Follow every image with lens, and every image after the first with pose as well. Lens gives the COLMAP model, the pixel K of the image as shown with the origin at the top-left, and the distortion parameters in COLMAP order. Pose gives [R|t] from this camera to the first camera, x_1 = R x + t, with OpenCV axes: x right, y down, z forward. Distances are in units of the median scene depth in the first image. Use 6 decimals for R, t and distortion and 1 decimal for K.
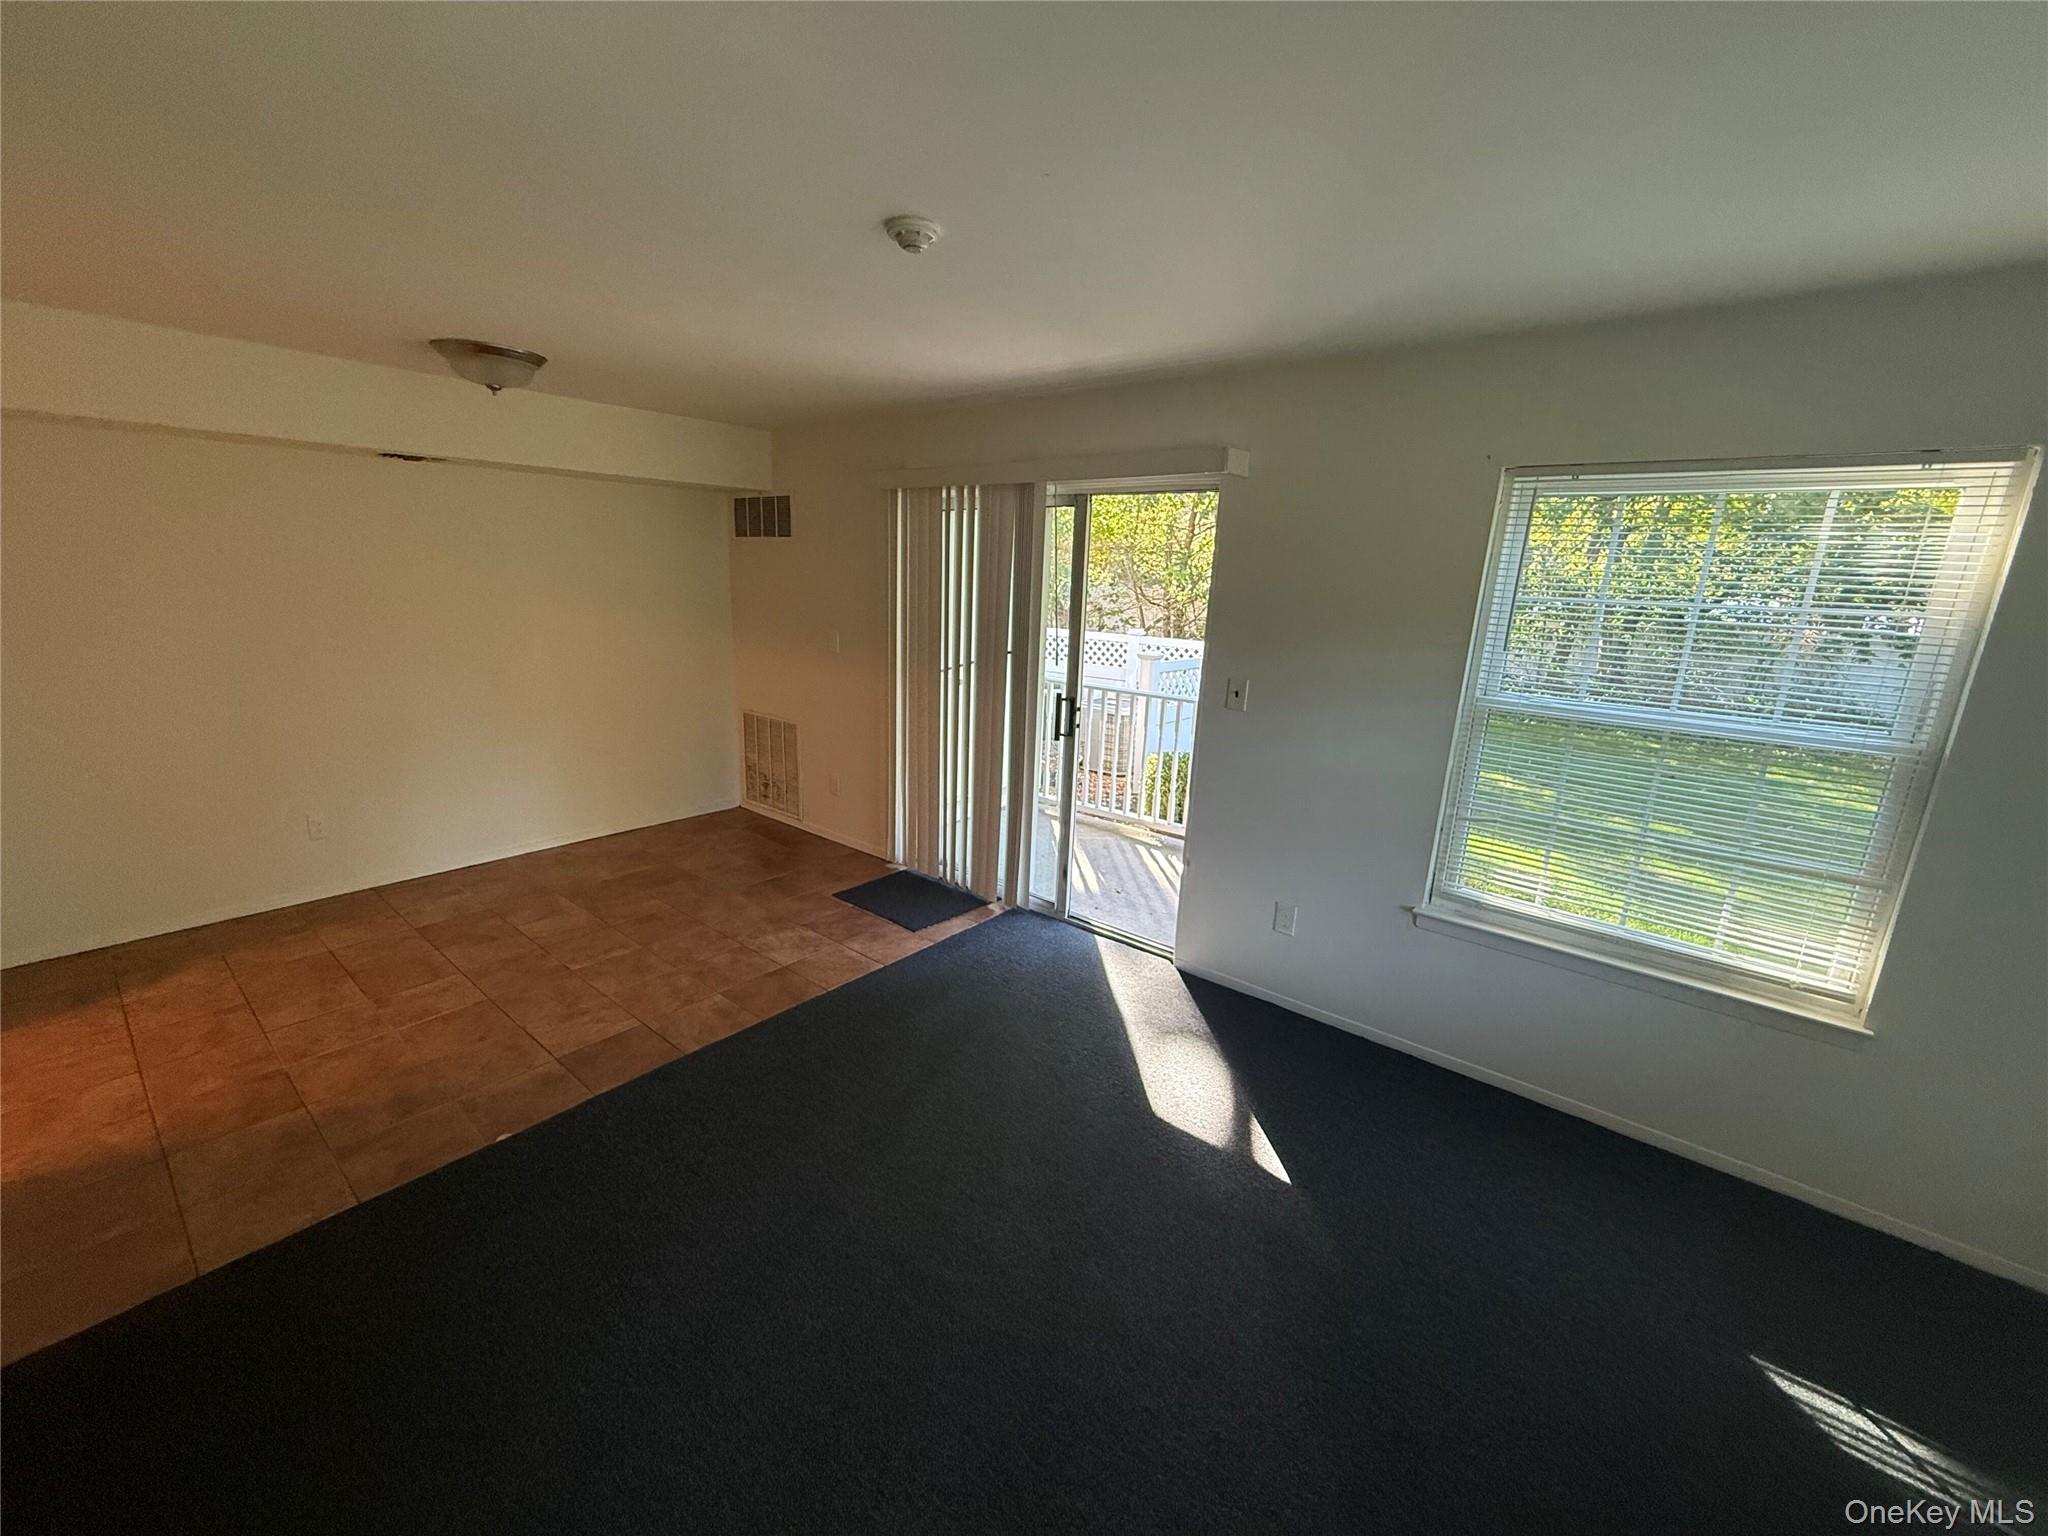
lens RADIAL K [[812.6, 0, 1023.7], [0, 812.6, 771.8], [0, 0, 1]] dist [-0.000409, 0.000158]
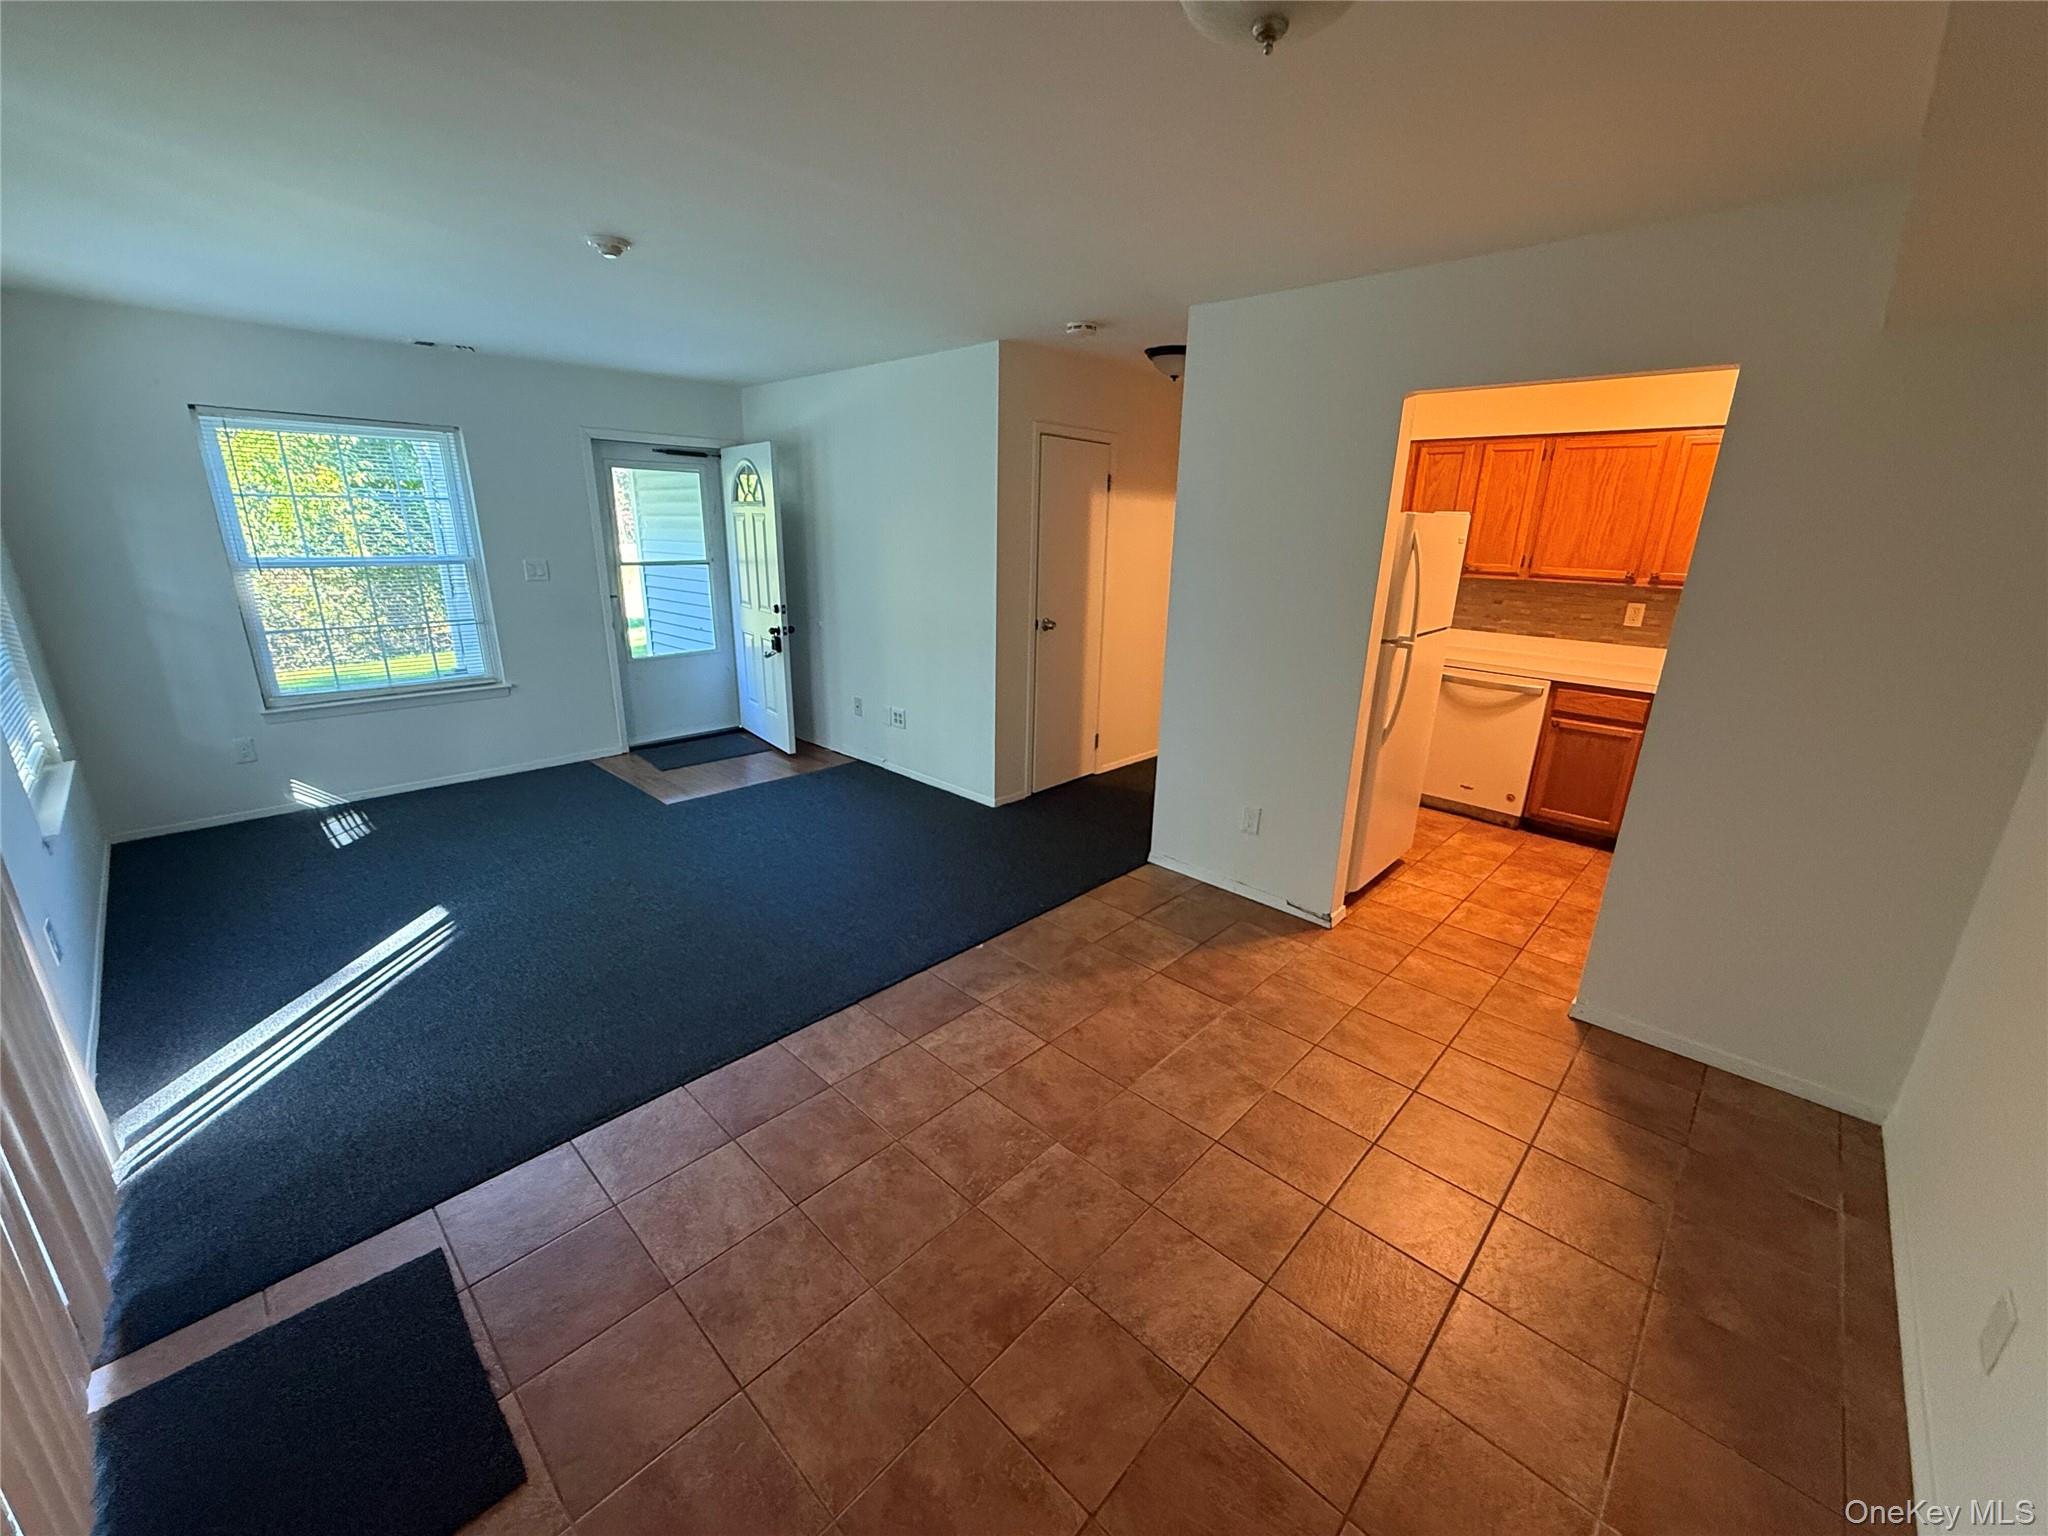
lens RADIAL K [[812.6, 0, 1024.0], [0, 812.6, 770.9], [0, 0, 1]] dist [-0.000409, 0.000158]
pose [[-0.995513, -0.077096, 0.054866, -0.607747], [-0.037325, 0.852743, 0.520996, -0.383008], [-0.086953, 0.516610, -0.851794, 1.568735]]
